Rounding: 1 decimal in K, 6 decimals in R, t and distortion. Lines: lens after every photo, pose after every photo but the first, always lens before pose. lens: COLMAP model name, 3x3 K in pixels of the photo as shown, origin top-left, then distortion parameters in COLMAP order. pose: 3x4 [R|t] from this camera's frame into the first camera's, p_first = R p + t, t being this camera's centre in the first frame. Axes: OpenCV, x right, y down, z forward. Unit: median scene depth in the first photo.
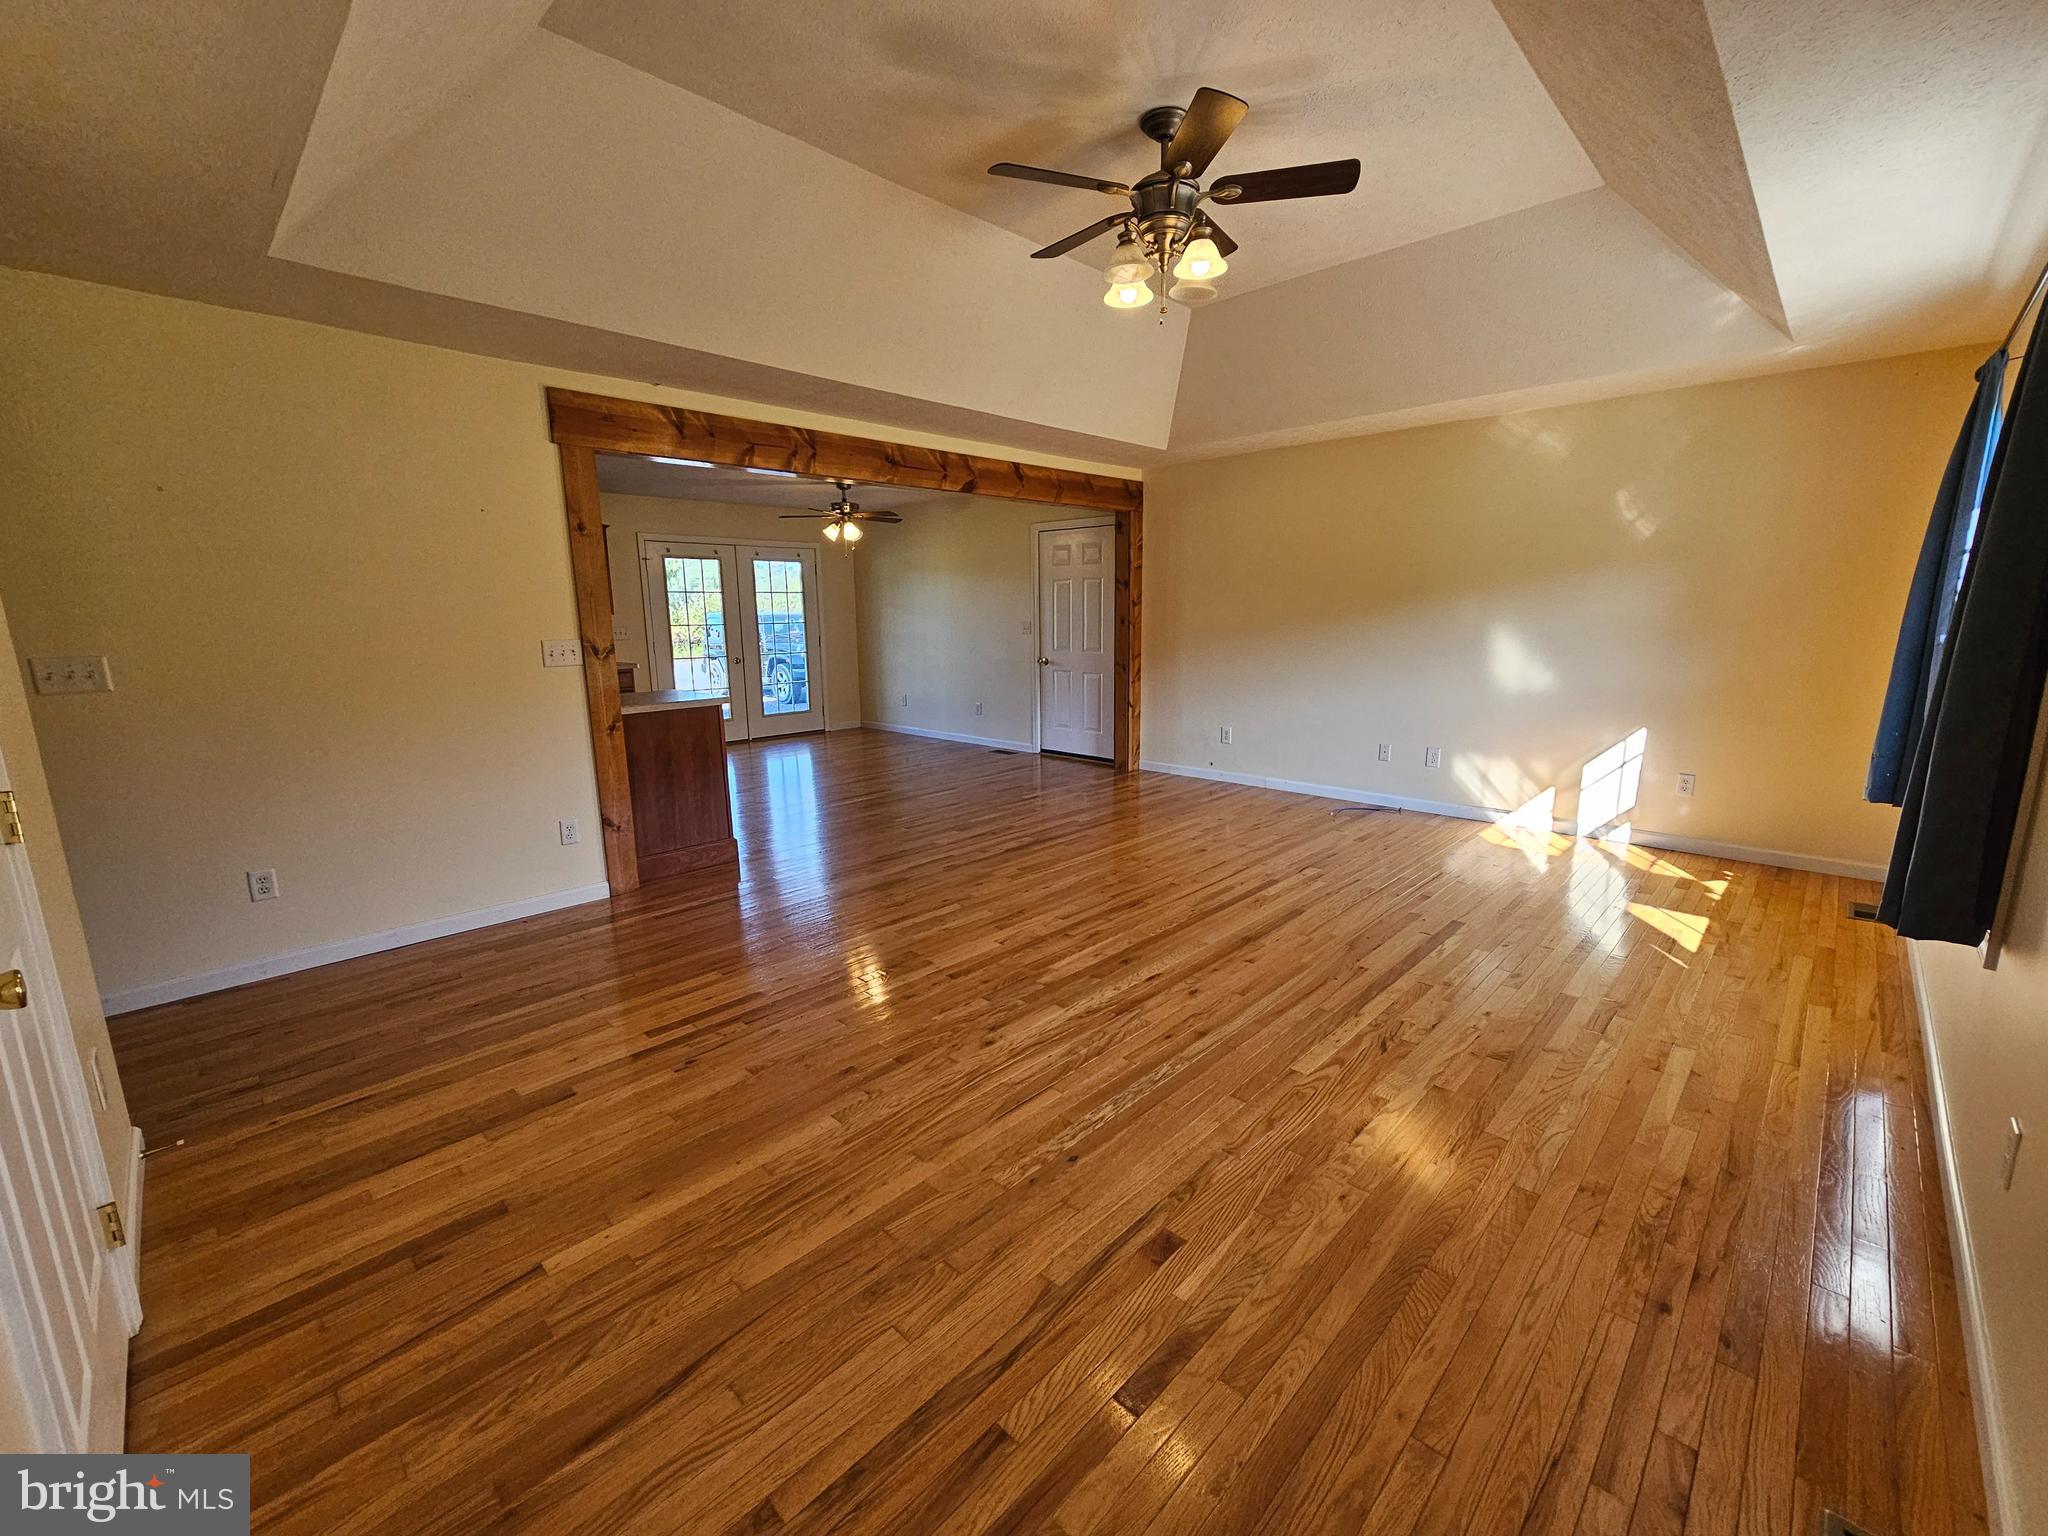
lens RADIAL K [[839.7, 0, 1027.9], [0, 839.7, 776.1], [0, 0, 1]] dist [-0.000833, 0.000882]
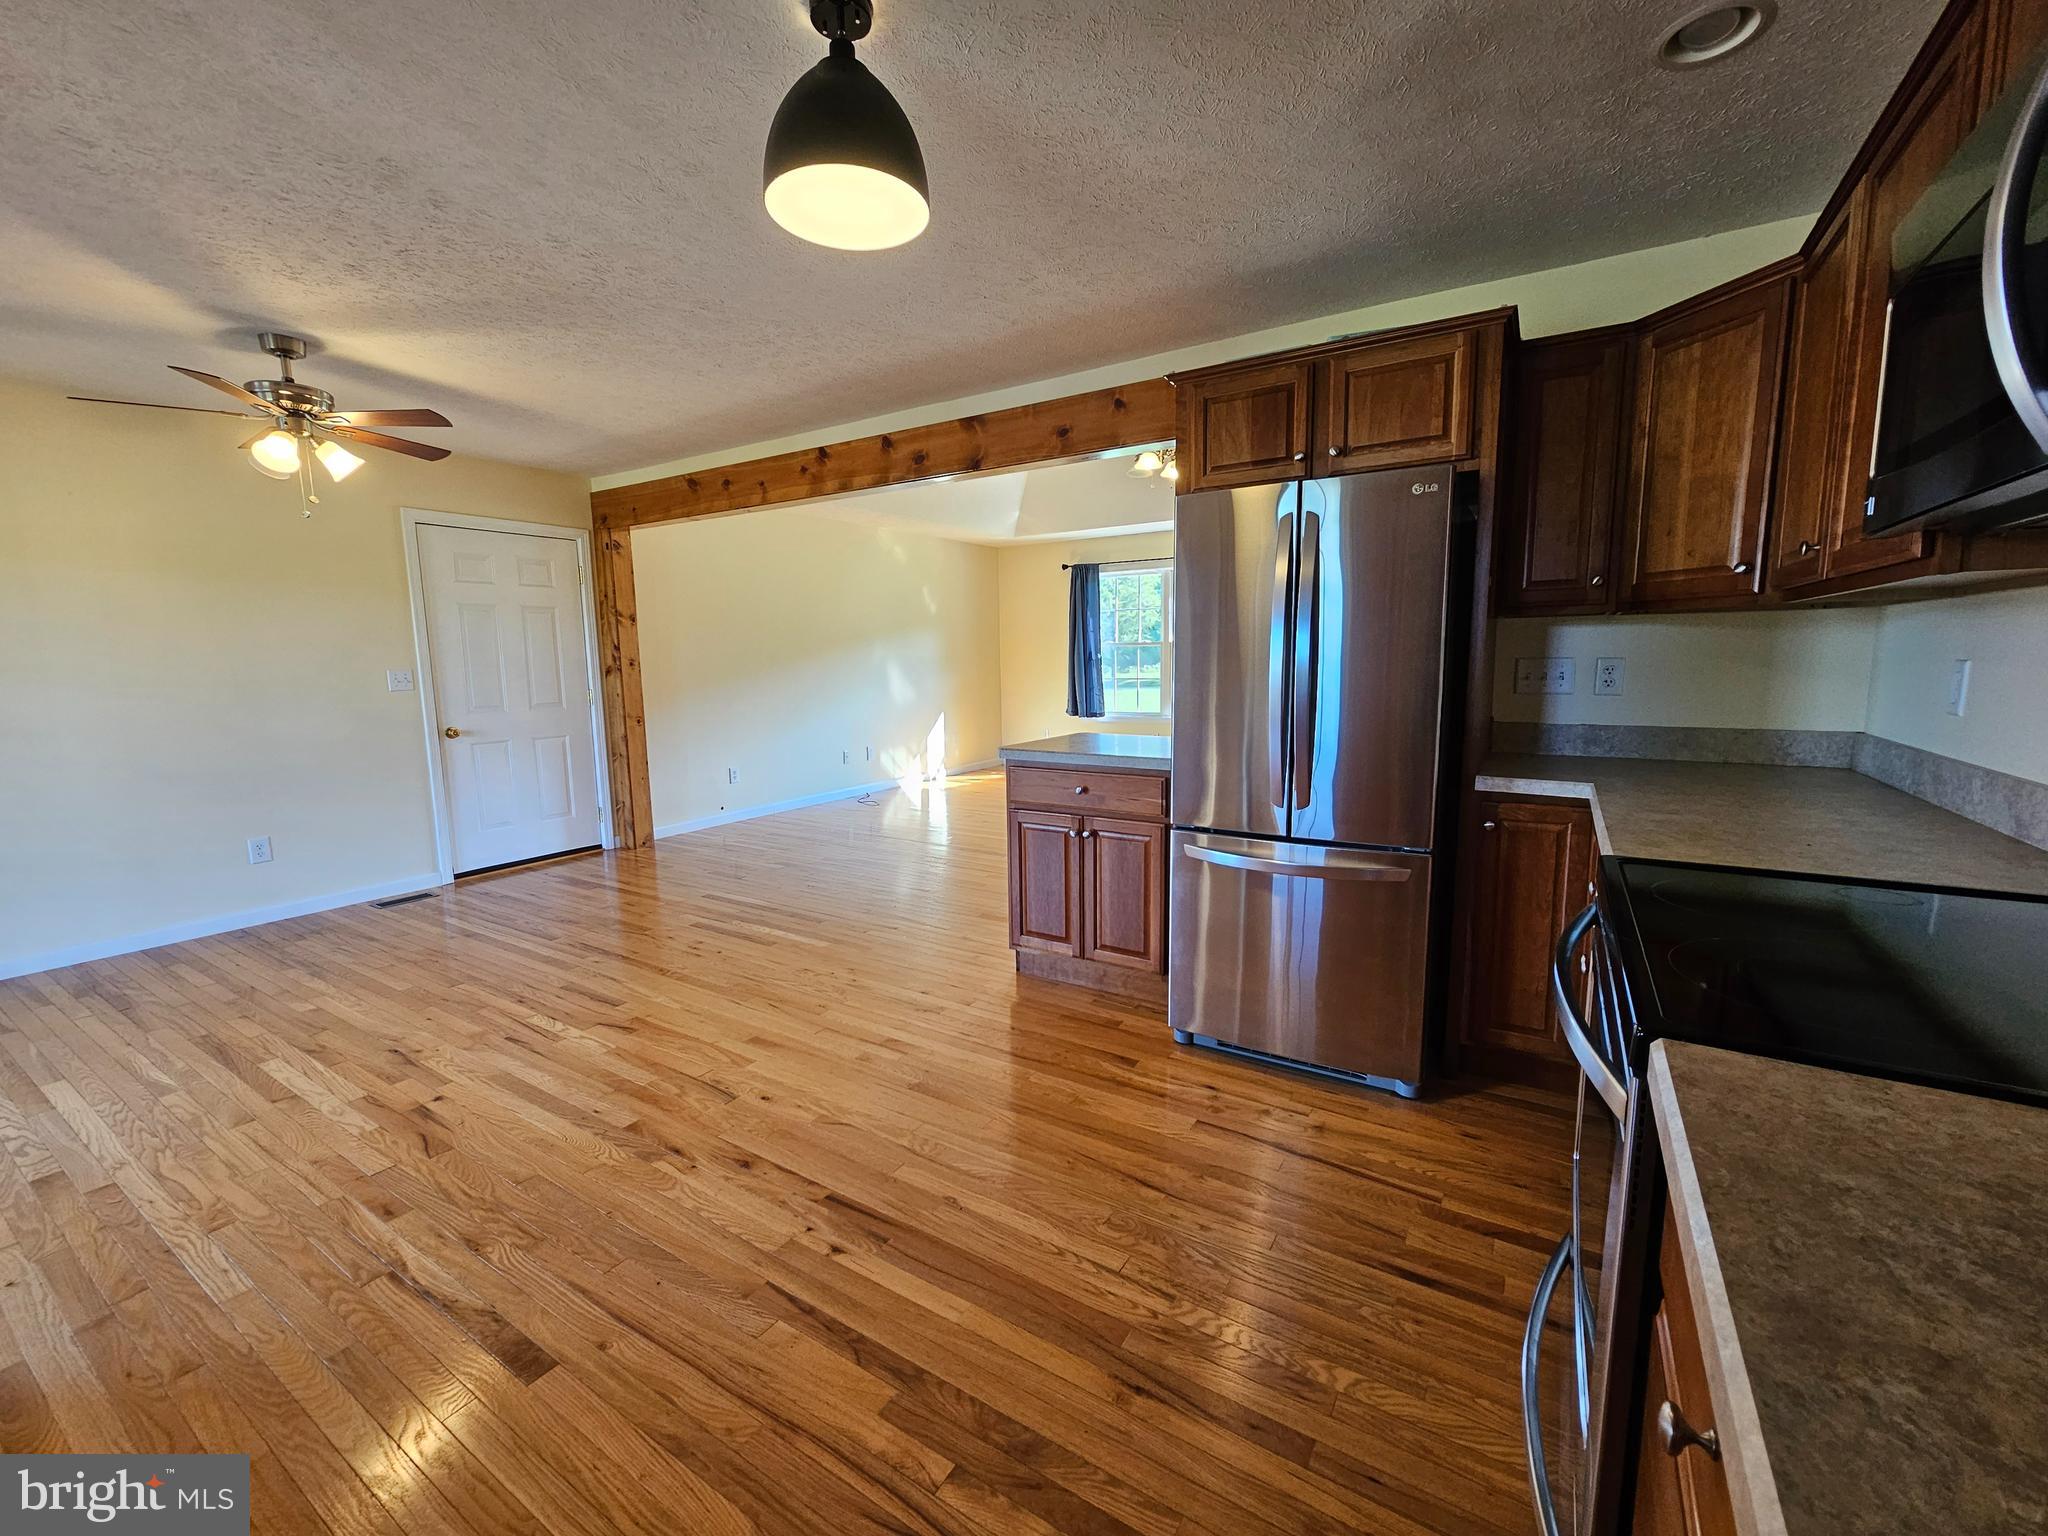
lens RADIAL K [[839.7, 0, 1027.9], [0, 839.7, 766.9], [0, 0, 1]] dist [-0.000833, 0.000882]
pose [[-0.204635, -0.114743, 0.972090, -1.060061], [0.212309, 0.964261, 0.158512, -0.186849], [-0.955536, 0.238821, -0.172960, 1.098301]]
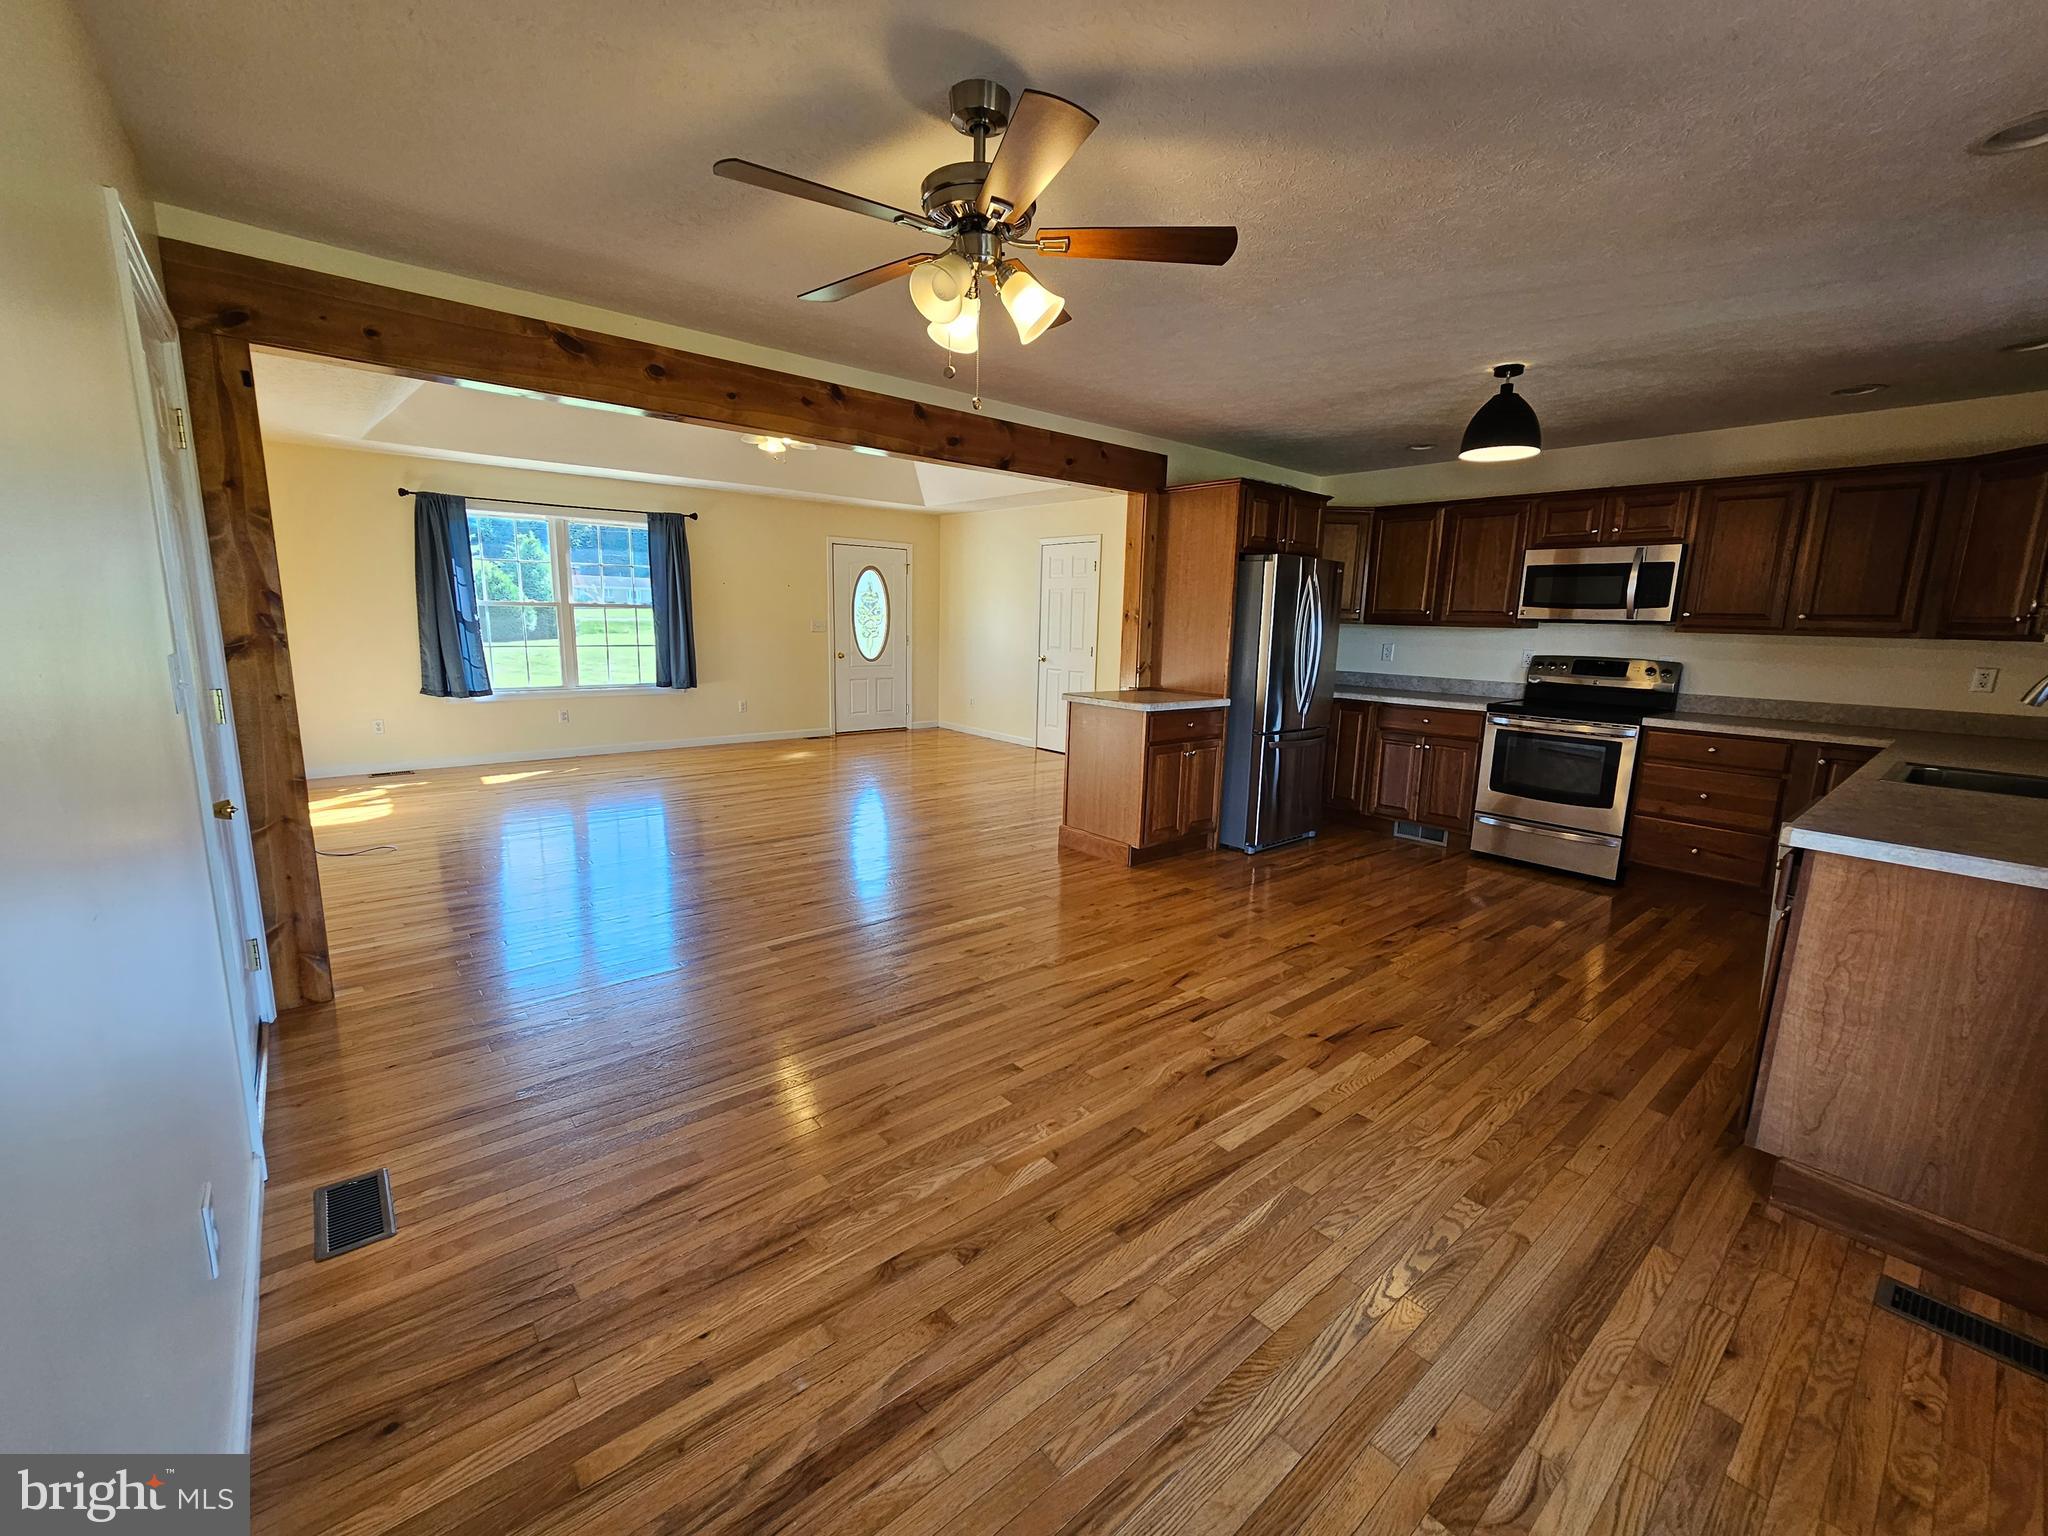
lens RADIAL K [[839.7, 0, 1025.6], [0, 839.7, 768.8], [0, 0, 1]] dist [-0.000833, 0.000882]
pose [[-0.995192, -0.029184, 0.093490, -0.382255], [0.007312, 0.929768, 0.368073, -0.369538], [-0.097666, 0.366987, -0.925085, 1.870057]]
